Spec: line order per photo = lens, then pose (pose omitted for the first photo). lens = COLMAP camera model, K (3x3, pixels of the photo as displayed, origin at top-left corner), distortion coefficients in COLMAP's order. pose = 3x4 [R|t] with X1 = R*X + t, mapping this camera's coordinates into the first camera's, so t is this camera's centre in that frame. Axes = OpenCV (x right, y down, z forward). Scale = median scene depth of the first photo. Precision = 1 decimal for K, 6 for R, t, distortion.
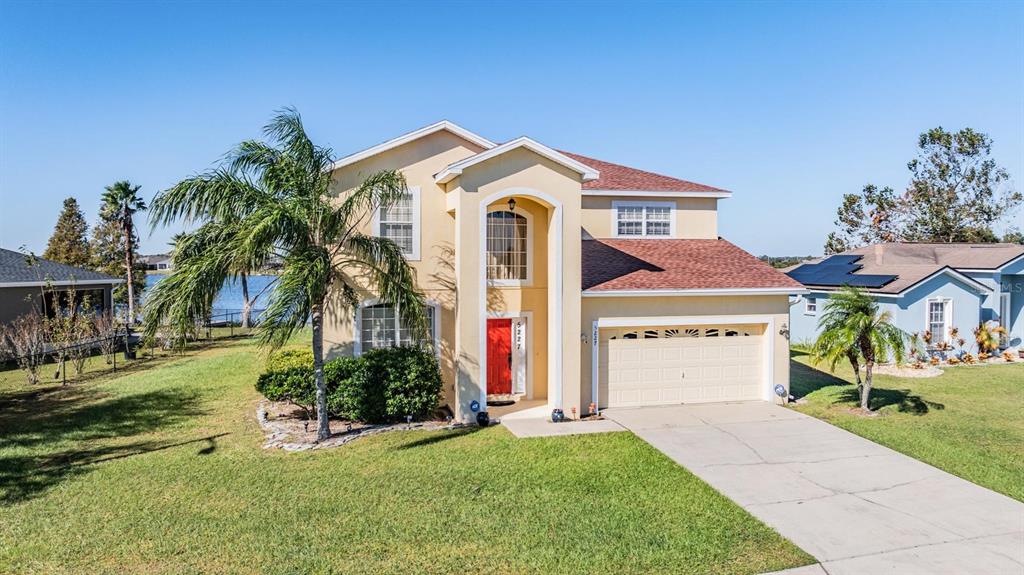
lens RADIAL K [[725.1, 0, 512.0], [0, 725.1, 287.5], [0, 0, 1]] dist [-0.018918, 0.001053]
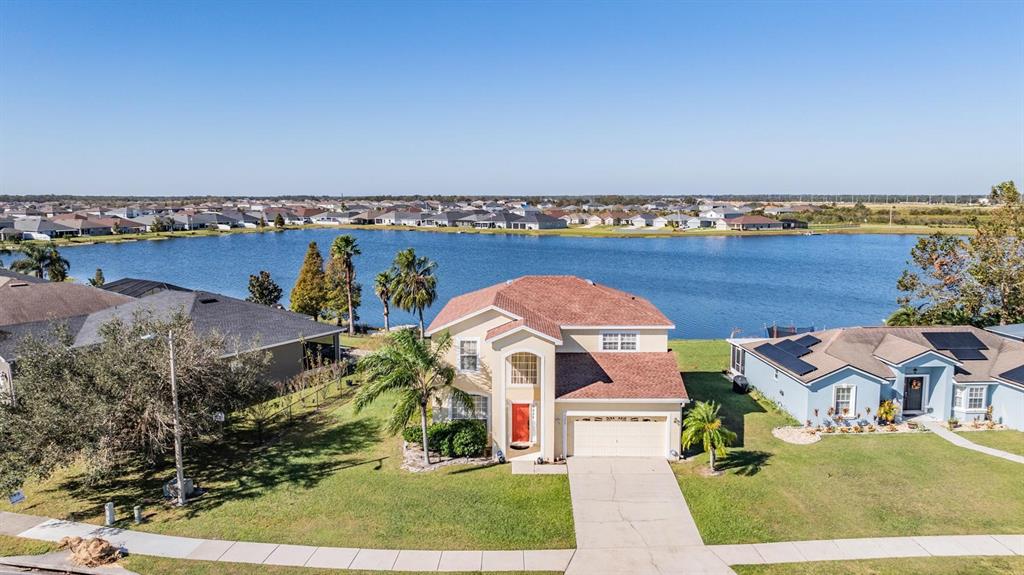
lens RADIAL K [[738.8, 0, 512.0], [0, 738.8, 287.5], [0, 0, 1]] dist [-0.012950, -0.003560]
pose [[0.961960, 0.031910, -0.271320, 0.496652], [-0.007615, 0.995901, 0.090126, -0.456989], [0.273083, -0.084632, 0.958260, -0.888906]]
